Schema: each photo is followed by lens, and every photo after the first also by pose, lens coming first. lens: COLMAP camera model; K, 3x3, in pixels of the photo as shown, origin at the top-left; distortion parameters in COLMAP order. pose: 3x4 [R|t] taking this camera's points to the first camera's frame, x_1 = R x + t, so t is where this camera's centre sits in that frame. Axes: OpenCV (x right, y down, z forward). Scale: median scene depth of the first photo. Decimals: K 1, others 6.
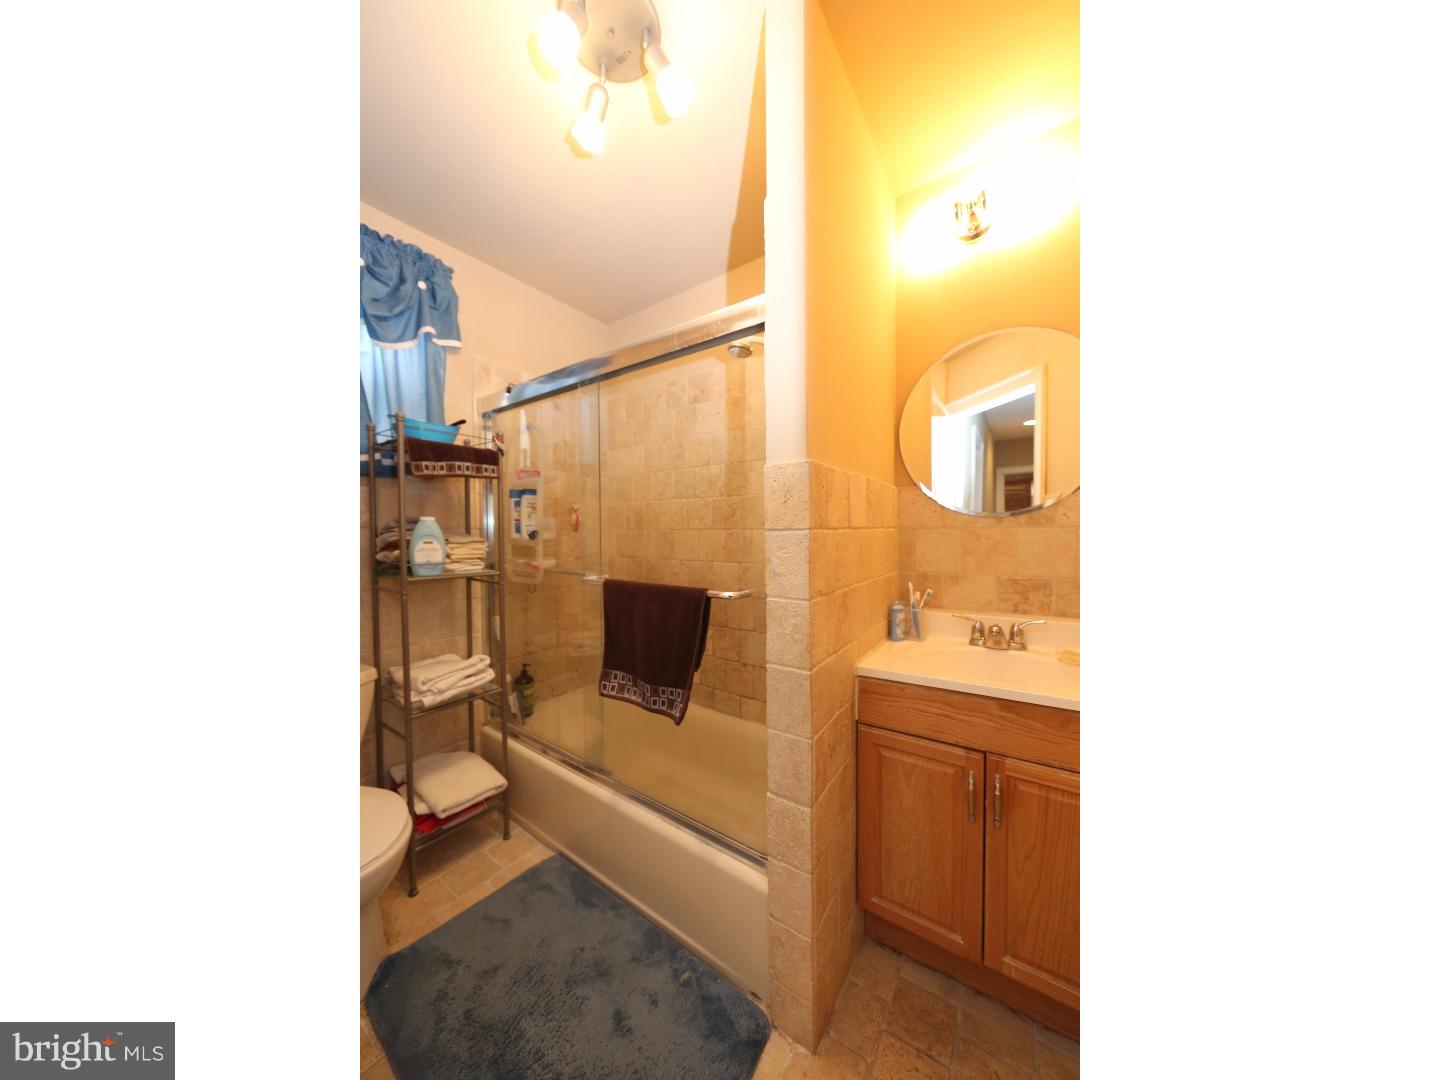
lens RADIAL K [[434.6, 0, 719.0], [0, 434.6, 545.6], [0, 0, 1]] dist [-0.007236, 0.000063]
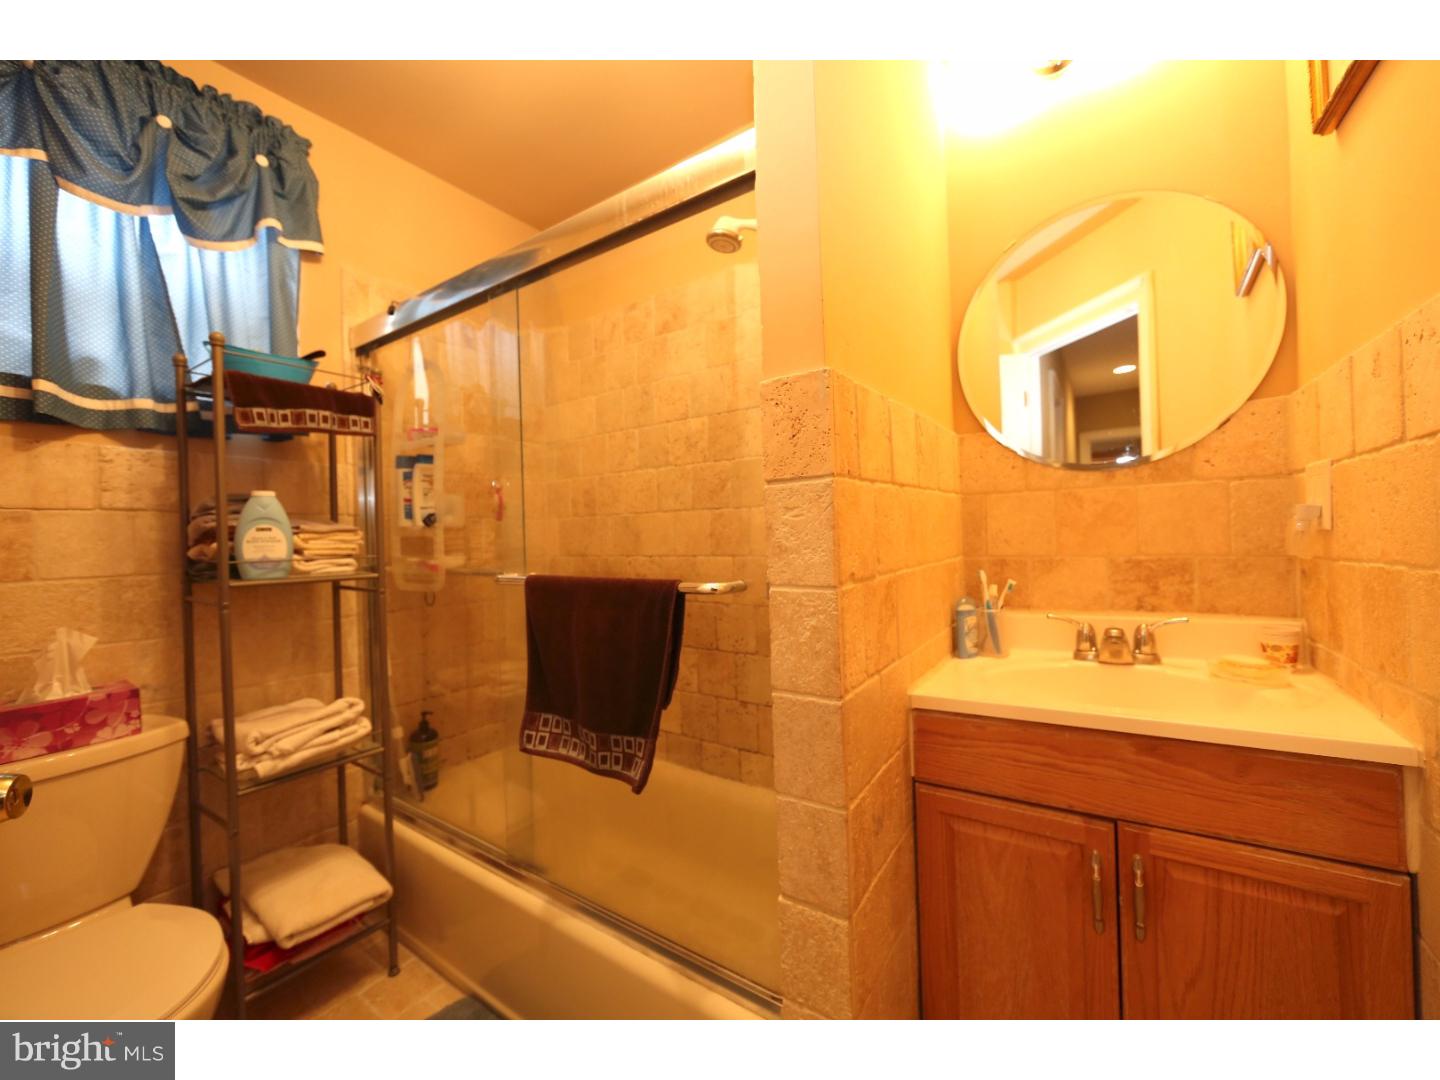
lens RADIAL K [[575.4, 0, 722.2], [0, 575.4, 539.1], [0, 0, 1]] dist [-0.012653, 0.002450]
pose [[0.999573, -0.024209, 0.016389, 0.019674], [0.024660, 0.999308, -0.027863, 0.049448], [-0.015703, 0.028256, 0.999477, 0.106793]]
